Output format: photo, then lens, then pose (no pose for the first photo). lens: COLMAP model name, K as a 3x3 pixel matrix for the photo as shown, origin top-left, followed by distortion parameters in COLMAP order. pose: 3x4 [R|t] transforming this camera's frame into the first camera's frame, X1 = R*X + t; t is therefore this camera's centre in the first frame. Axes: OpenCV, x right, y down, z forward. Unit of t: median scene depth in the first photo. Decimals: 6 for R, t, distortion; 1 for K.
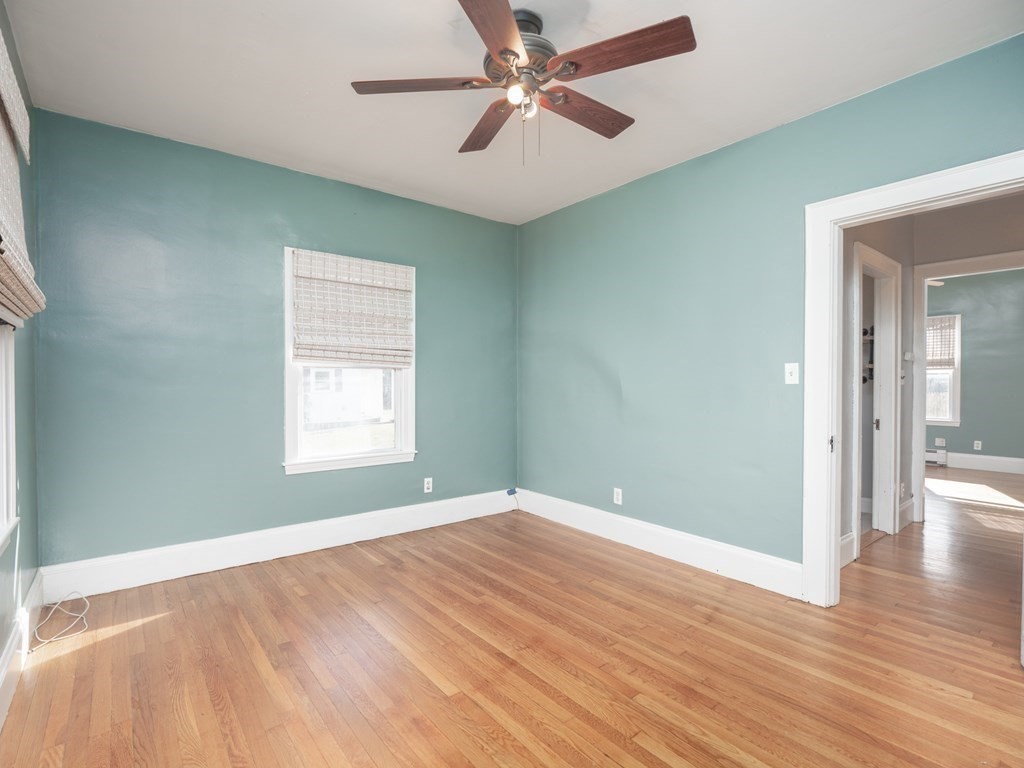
lens RADIAL K [[510.5, 0, 507.9], [0, 510.5, 384.1], [0, 0, 1]] dist [-0.001384, -0.001292]
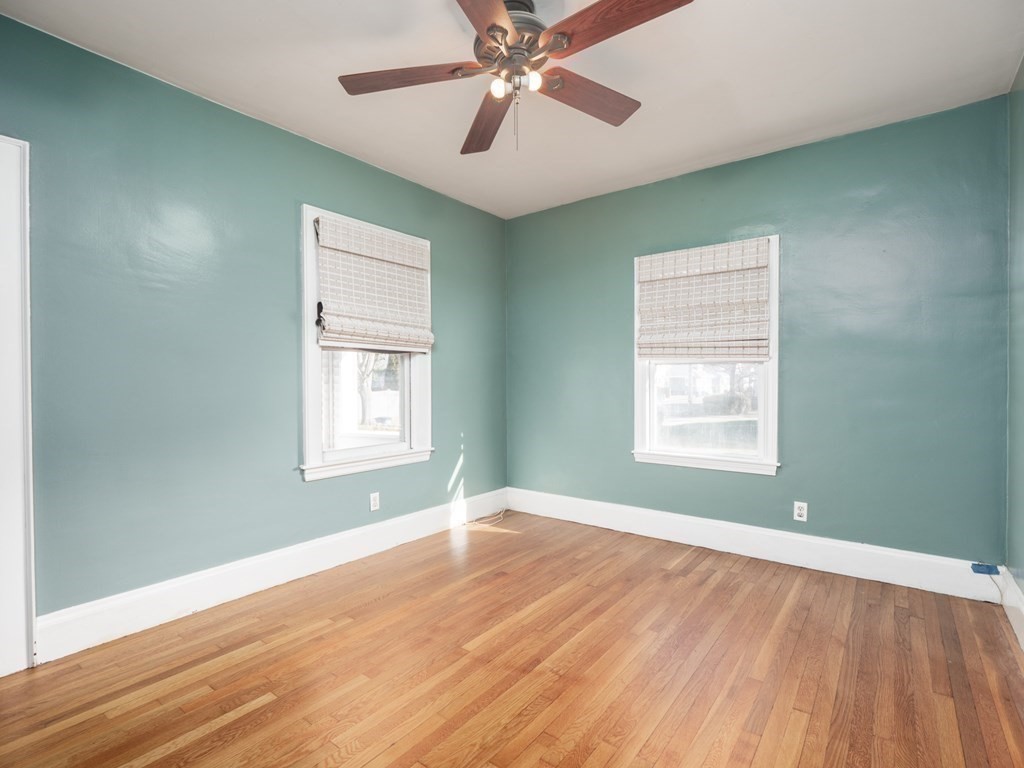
lens RADIAL K [[510.5, 0, 507.9], [0, 510.5, 384.1], [0, 0, 1]] dist [-0.001384, -0.001292]
pose [[0.219990, 0.006694, -0.975479, 0.590377], [0.003429, 0.999965, 0.007635, -0.001640], [0.975496, -0.005024, 0.219959, 0.476546]]
